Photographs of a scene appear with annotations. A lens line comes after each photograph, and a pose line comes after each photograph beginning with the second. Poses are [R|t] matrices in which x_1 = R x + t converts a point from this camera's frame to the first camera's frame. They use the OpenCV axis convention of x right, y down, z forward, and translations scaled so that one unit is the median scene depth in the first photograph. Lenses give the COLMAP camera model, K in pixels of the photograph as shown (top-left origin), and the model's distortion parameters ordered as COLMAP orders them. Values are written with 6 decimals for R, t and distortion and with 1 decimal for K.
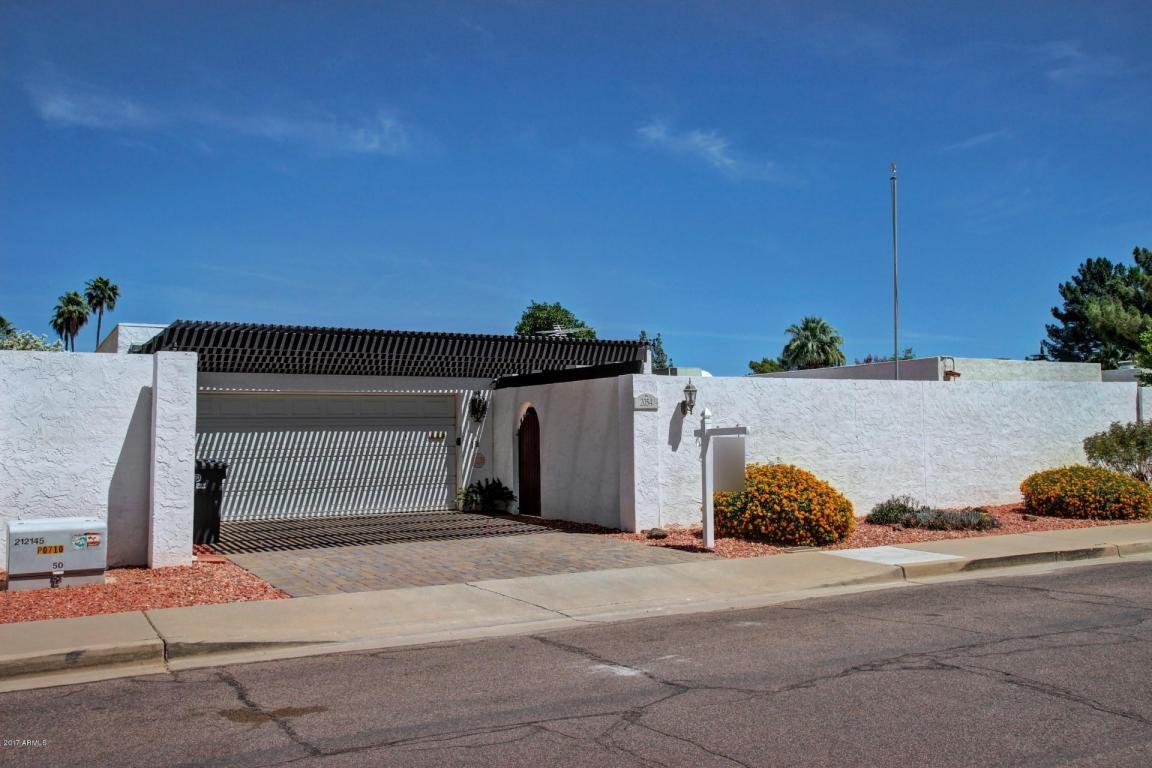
lens RADIAL K [[1051.0, 0, 576.0], [0, 1051.0, 384.0], [0, 0, 1]] dist [0.001691, 0.000721]
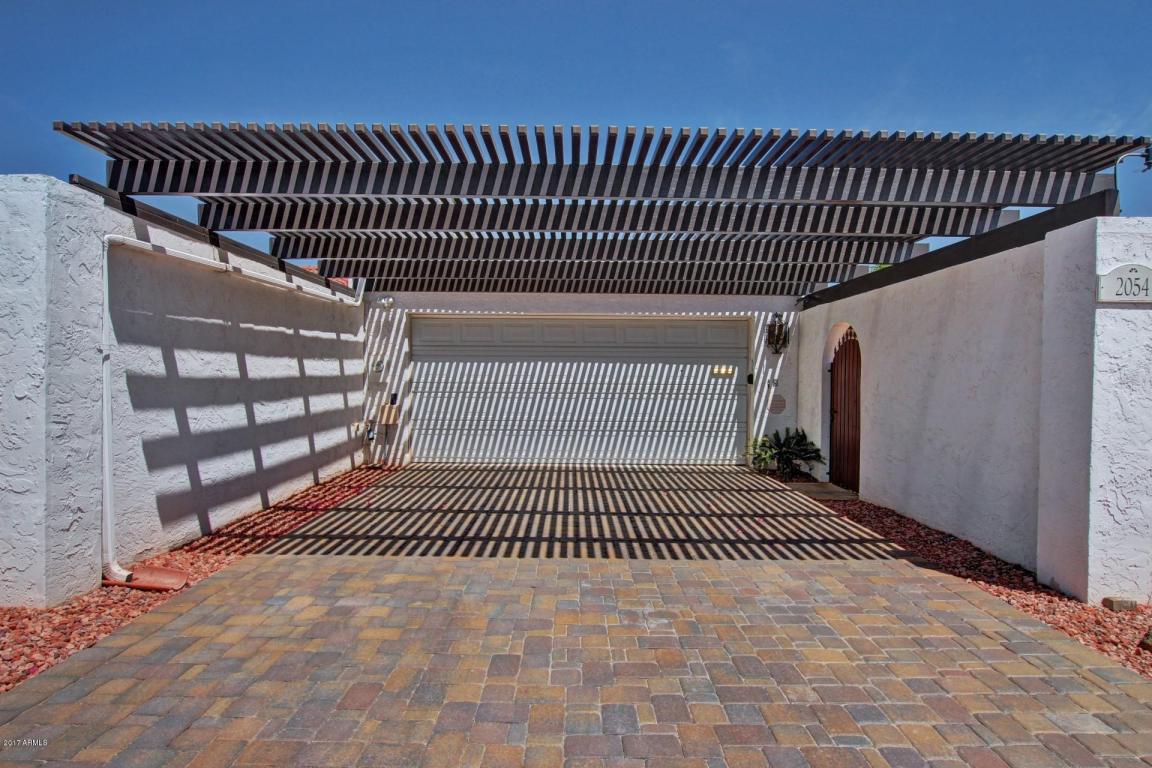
lens RADIAL K [[580.9, 0, 576.2], [0, 580.9, 393.1], [0, 0, 1]] dist [0.000558, -0.000402]
pose [[0.857424, 0.033445, -0.513523, -0.000869], [0.004560, 0.997353, 0.072571, 0.034975], [0.514591, -0.064566, 0.855002, 0.592212]]
